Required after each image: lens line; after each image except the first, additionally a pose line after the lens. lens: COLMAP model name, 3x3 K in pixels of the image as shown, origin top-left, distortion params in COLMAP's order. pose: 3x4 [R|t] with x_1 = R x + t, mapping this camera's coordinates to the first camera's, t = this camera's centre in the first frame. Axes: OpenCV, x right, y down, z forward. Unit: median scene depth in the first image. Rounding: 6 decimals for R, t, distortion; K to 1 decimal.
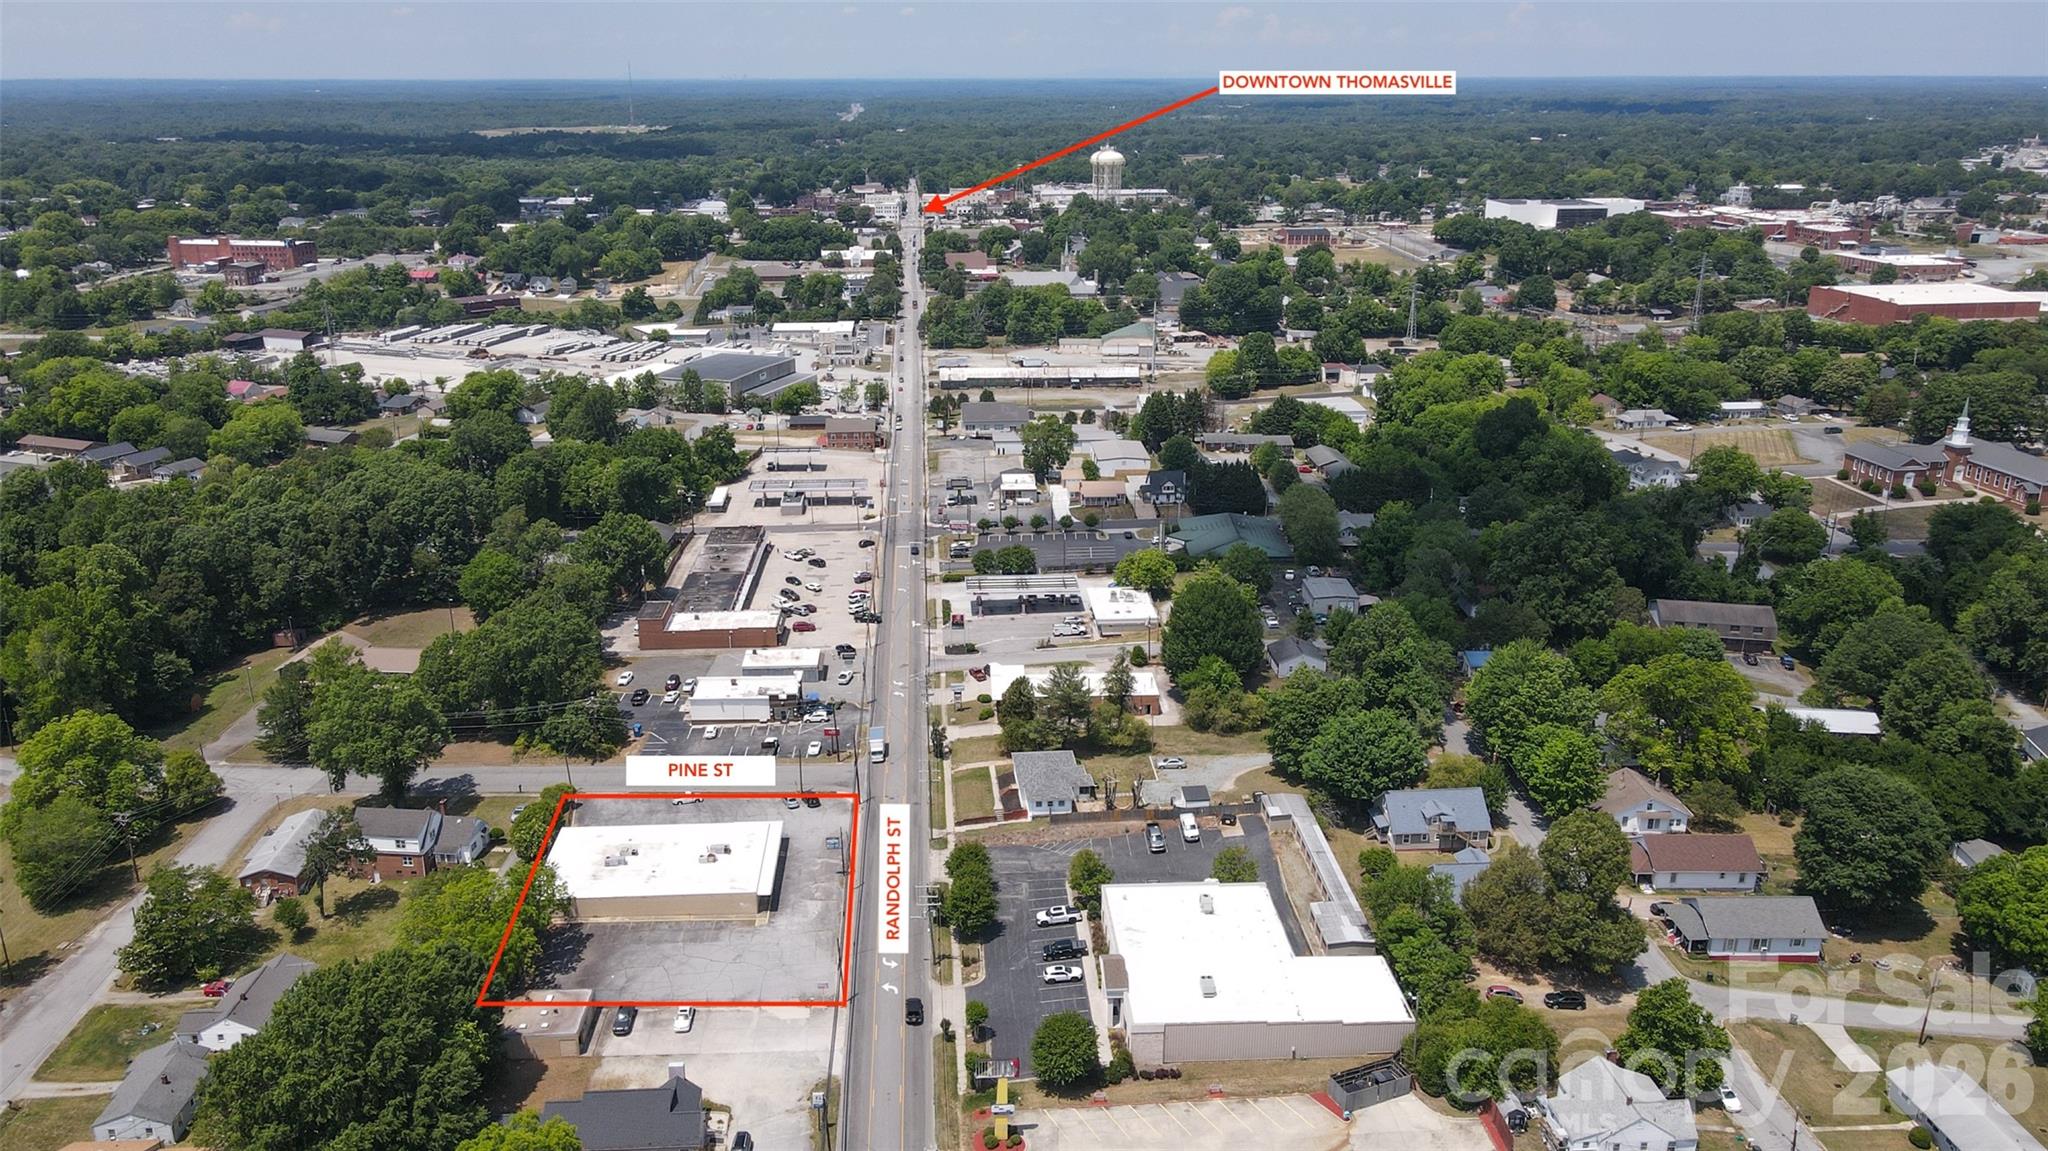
lens RADIAL K [[1512.1, 0, 1013.3], [0, 1512.1, 574.0], [0, 0, 1]] dist [-0.006632, 0.046889]
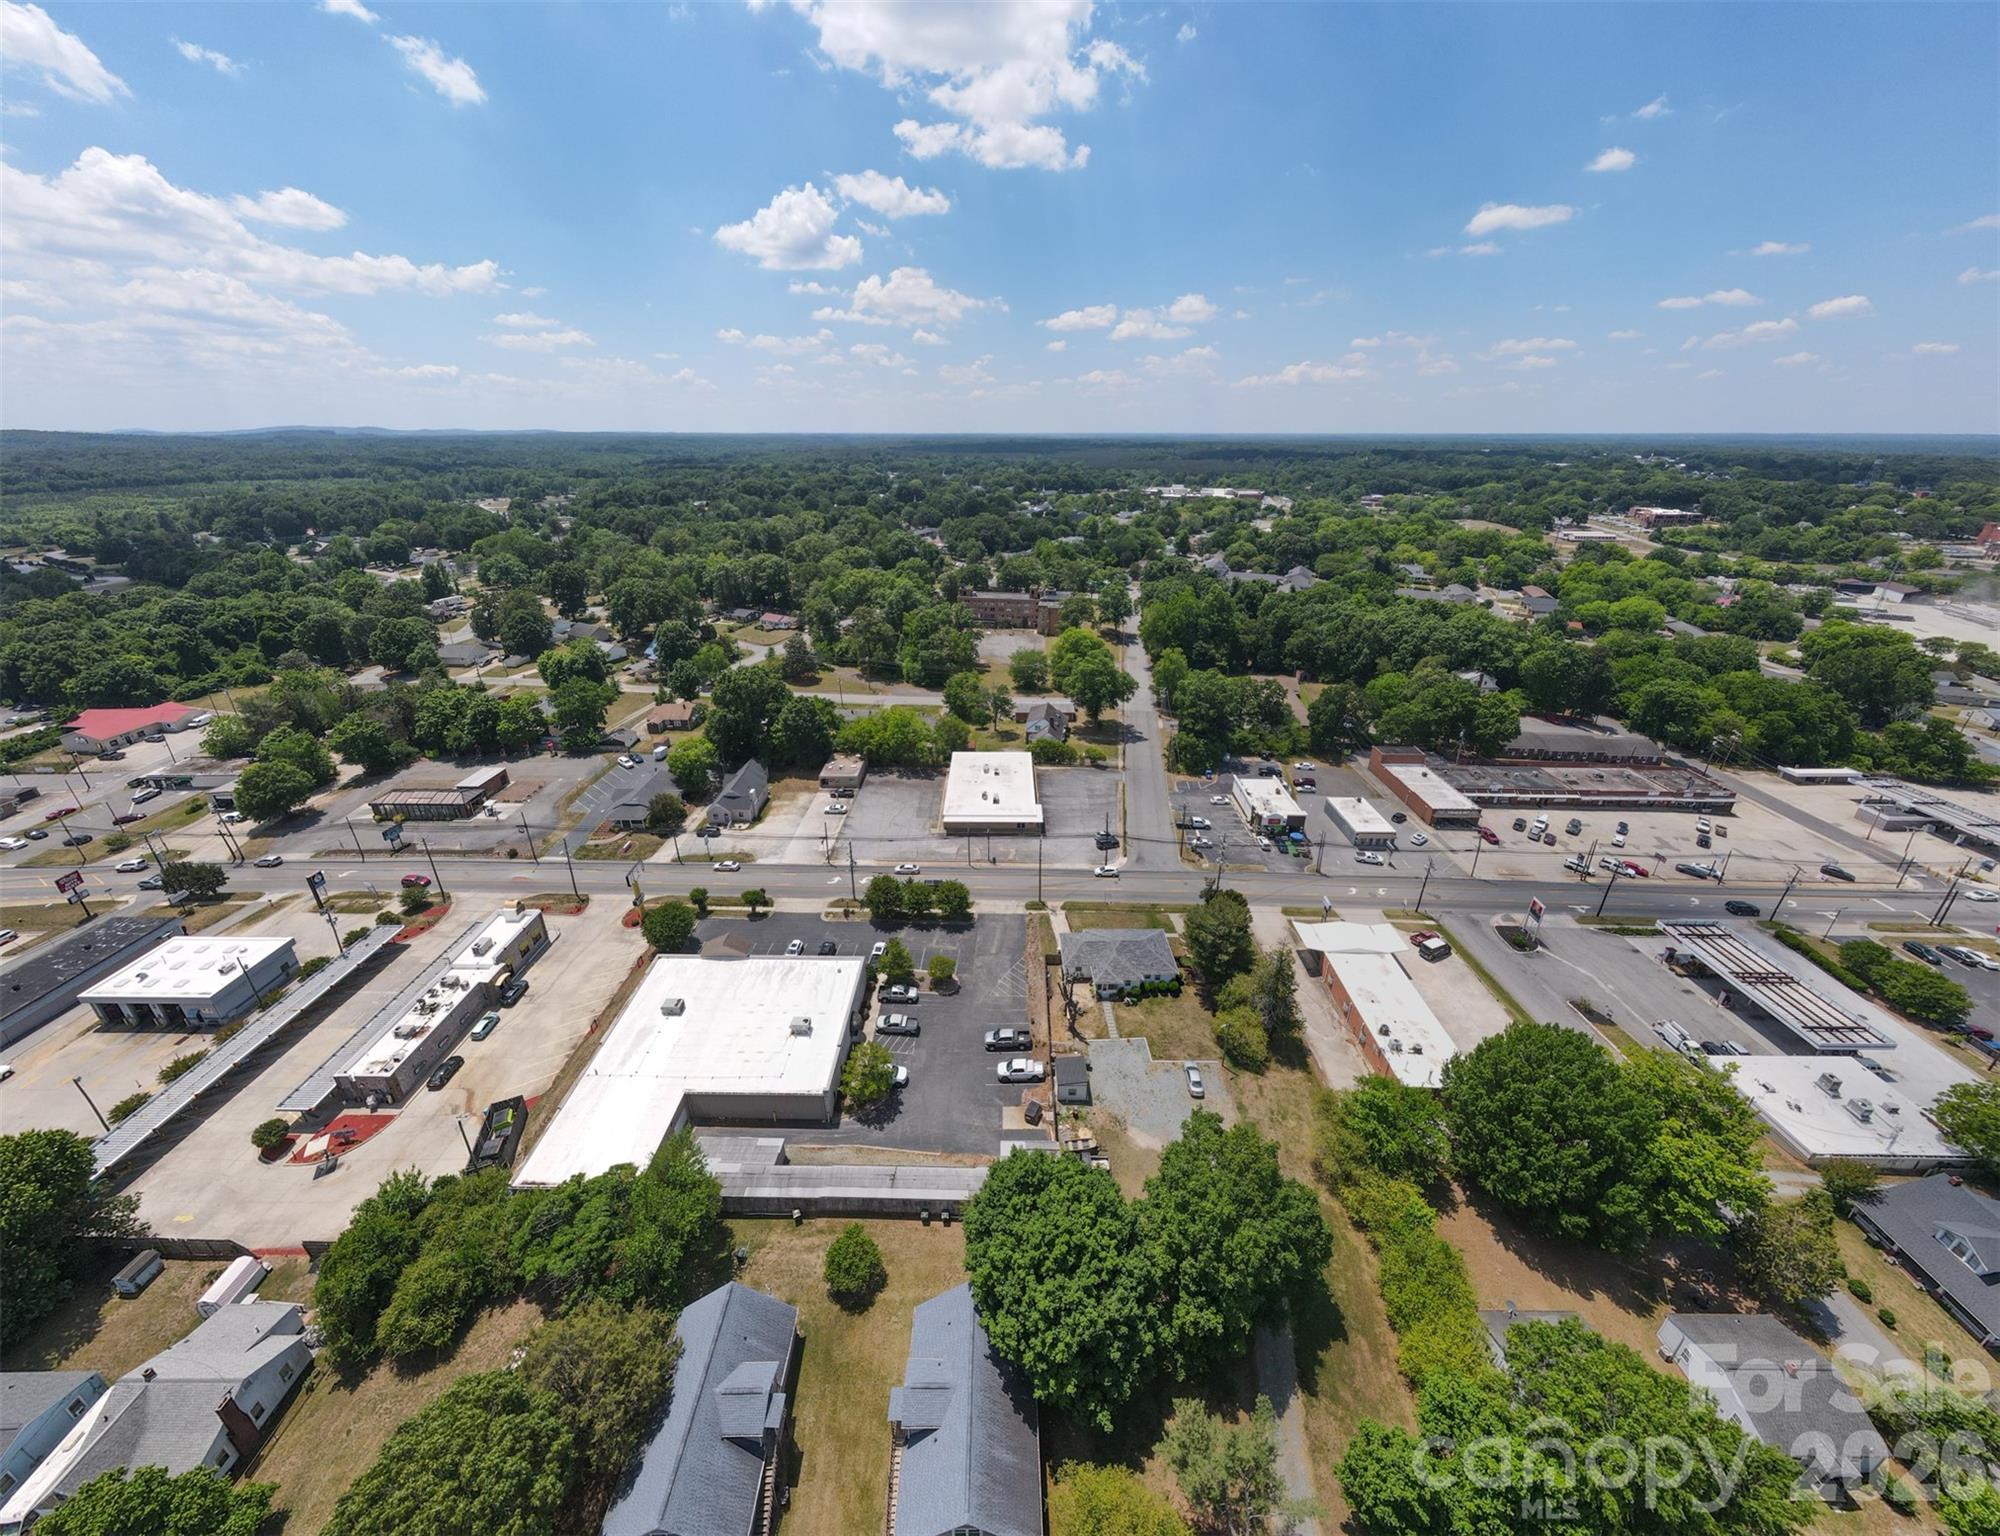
lens RADIAL K [[674.1, 0, 1002.6], [0, 674.1, 690.6], [0, 0, 1]] dist [0.003143, -0.000524]
pose [[-0.059466, 0.360588, -0.930828, 0.403925], [-0.318177, 0.876995, 0.360060, -0.164715], [0.946164, 0.317579, 0.062579, 0.901295]]
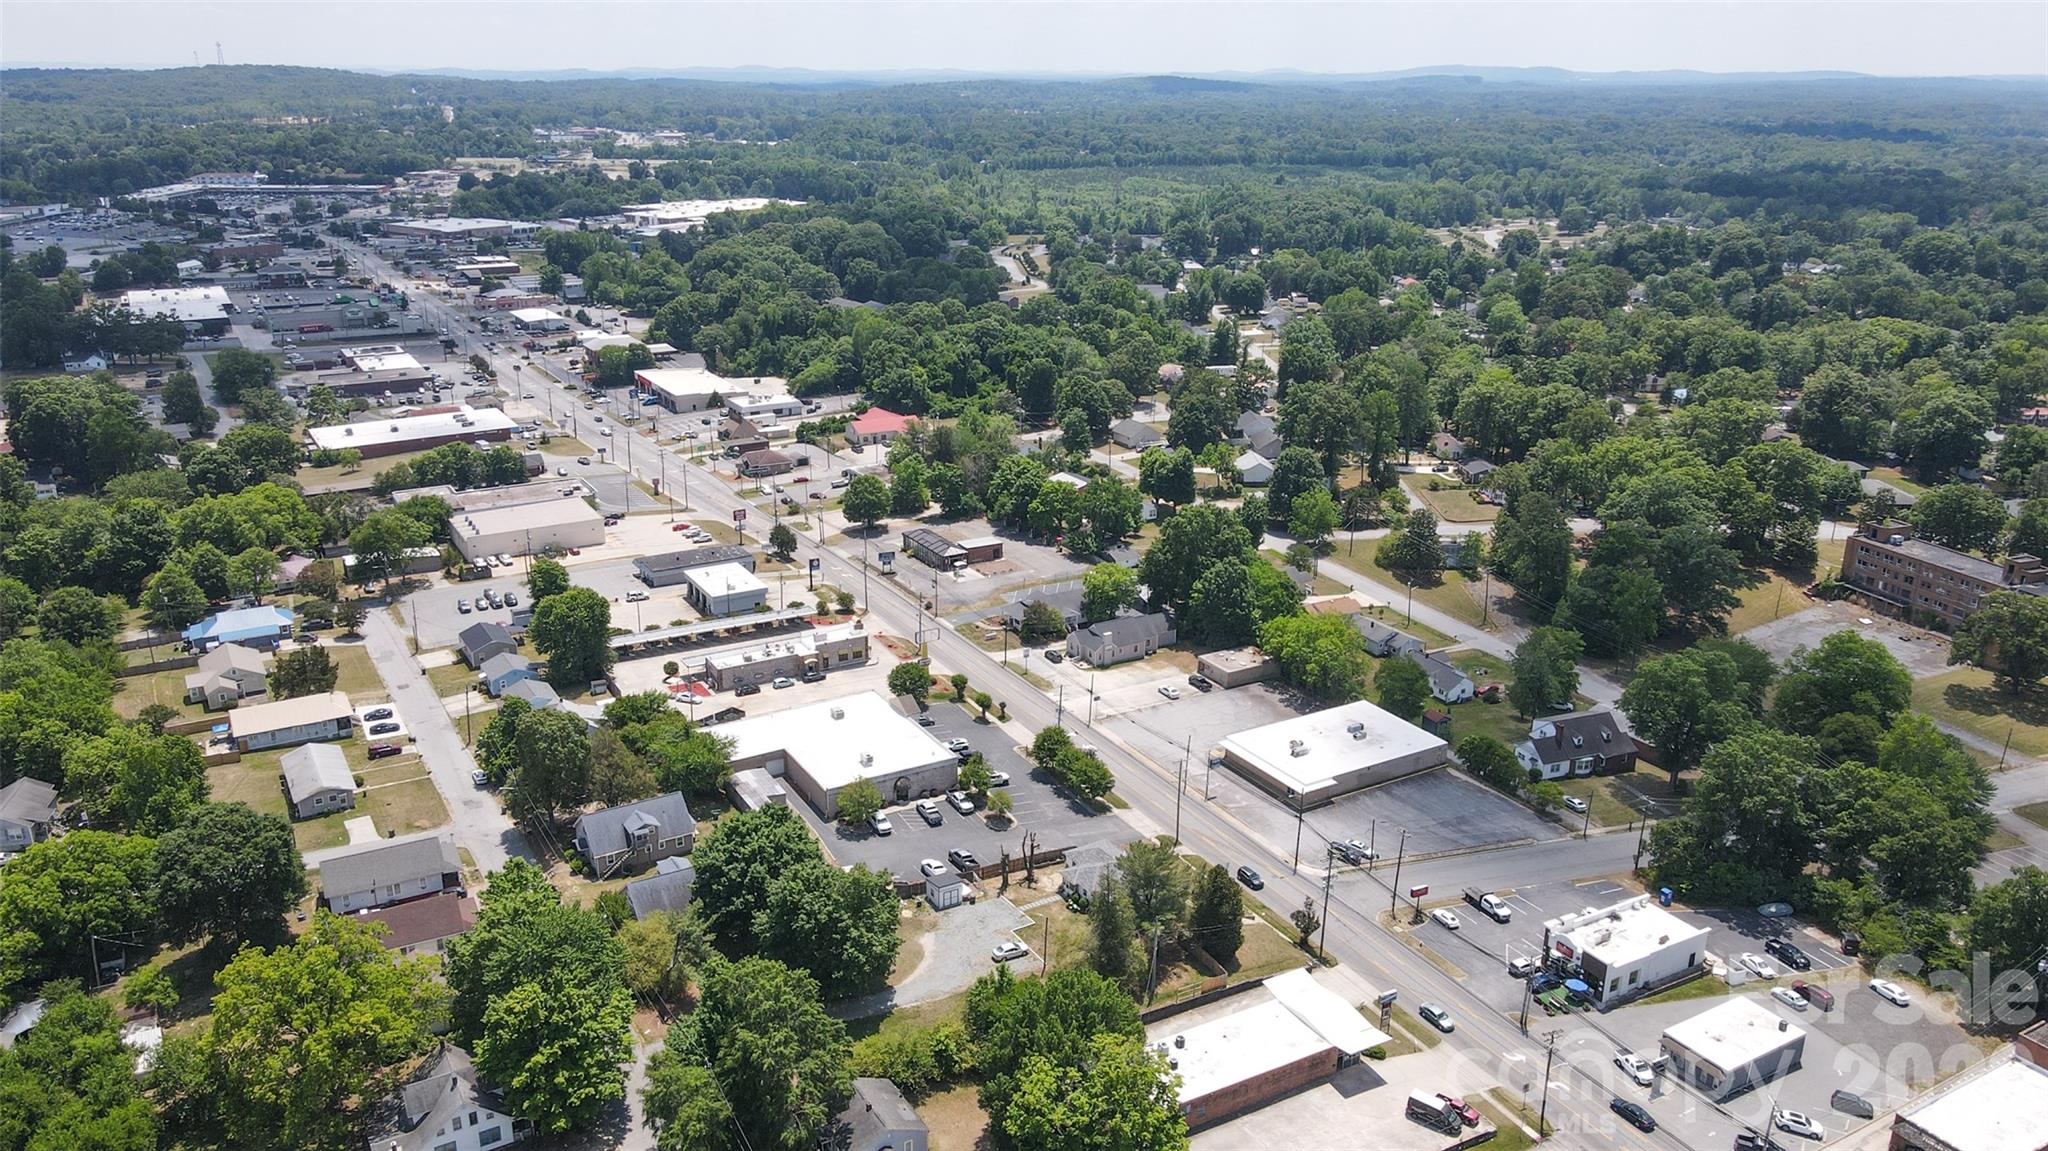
lens RADIAL K [[1512.1, 0, 1023.3], [0, 1512.1, 570.4], [0, 0, 1]] dist [-0.006632, 0.046889]
pose [[-0.890951, 0.141552, -0.431473, 0.448450], [-0.147707, 0.808165, 0.570134, -0.528531], [0.429405, 0.571693, -0.699127, 1.581195]]
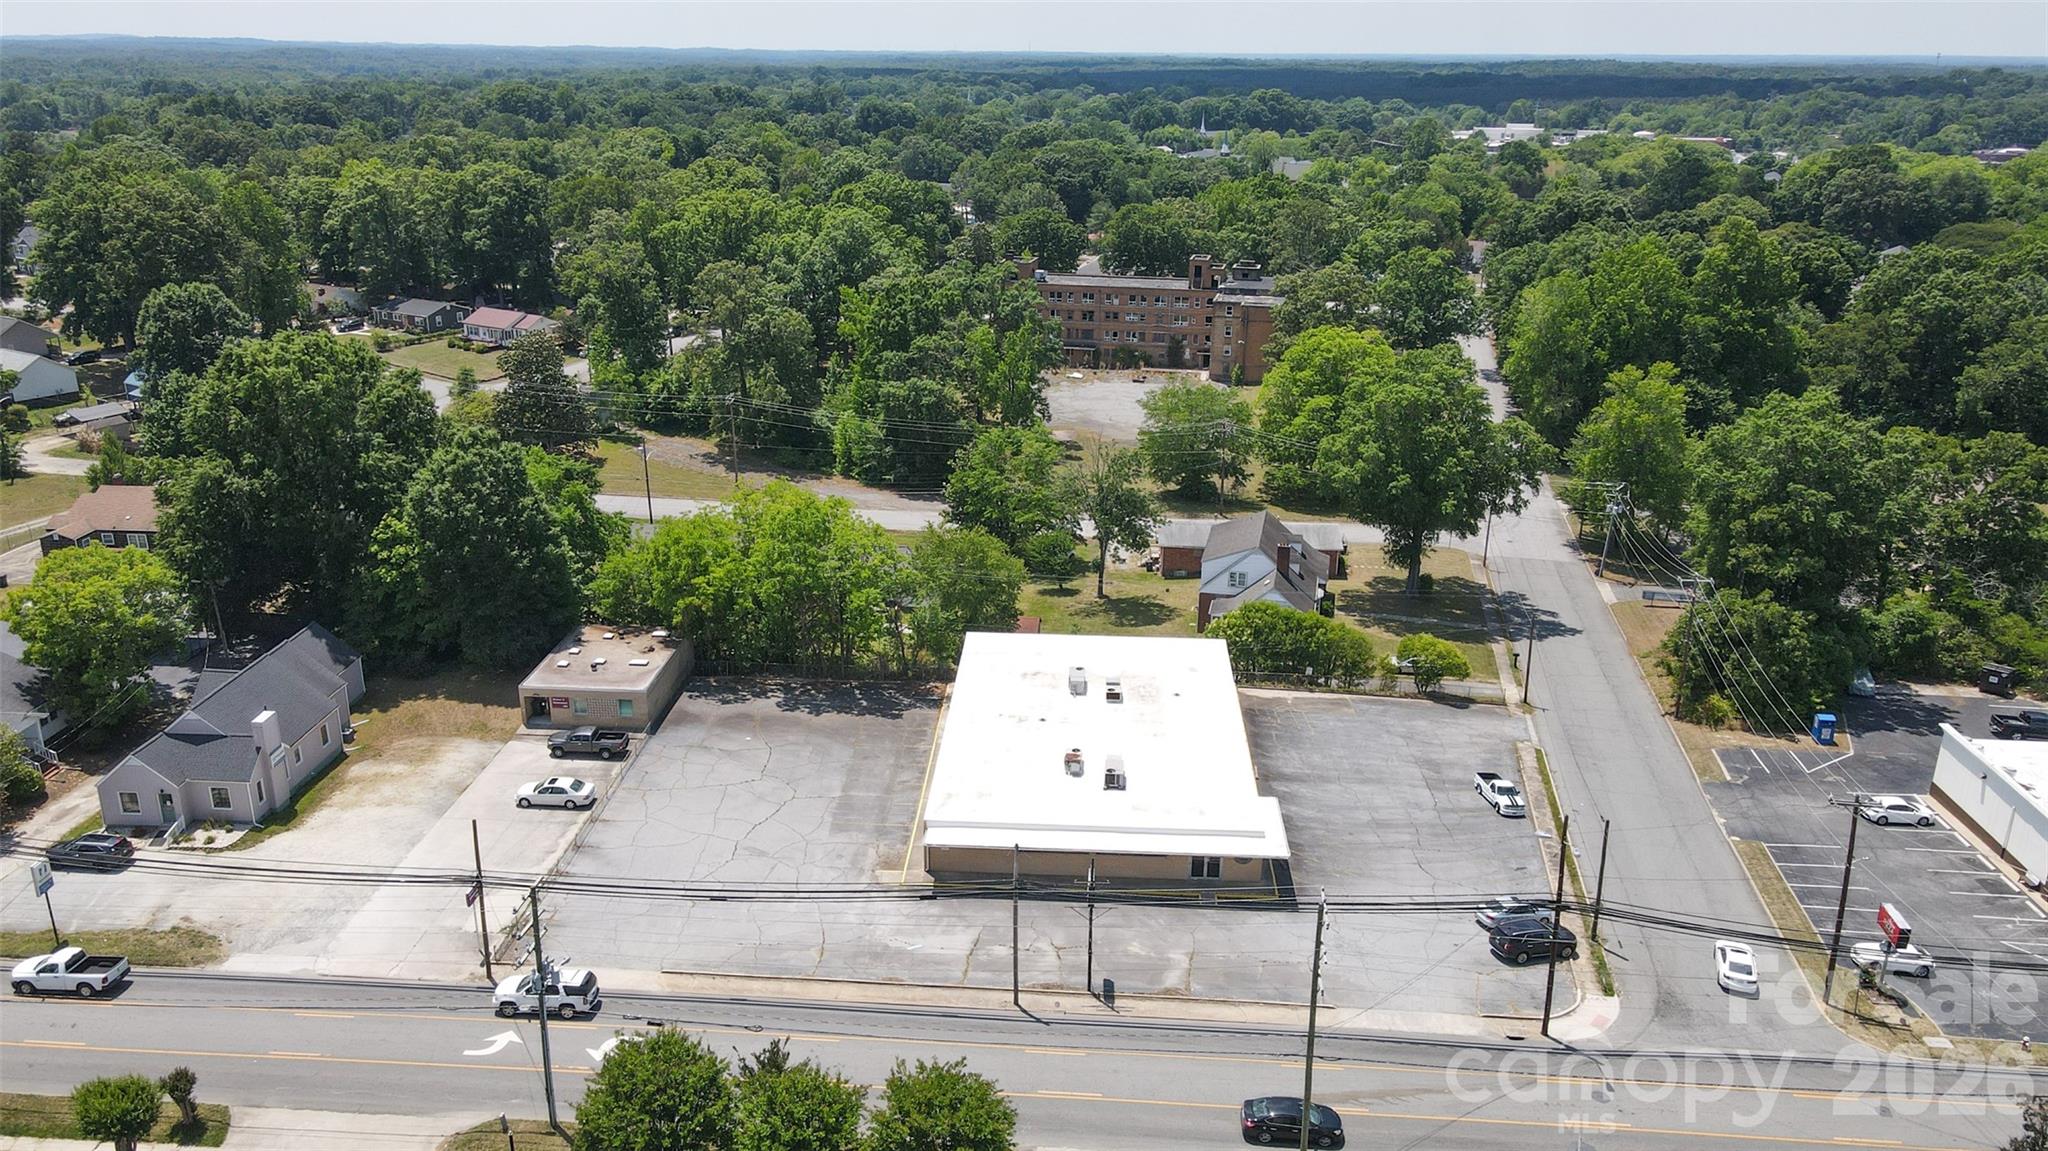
lens RADIAL K [[1512.1, 0, 1014.1], [0, 1512.1, 572.1], [0, 0, 1]] dist [-0.006632, 0.046889]
pose [[-0.114364, 0.329098, -0.937345, 0.198304], [-0.320778, 0.880761, 0.348369, -0.012983], [0.940225, 0.340520, 0.004840, 0.924073]]
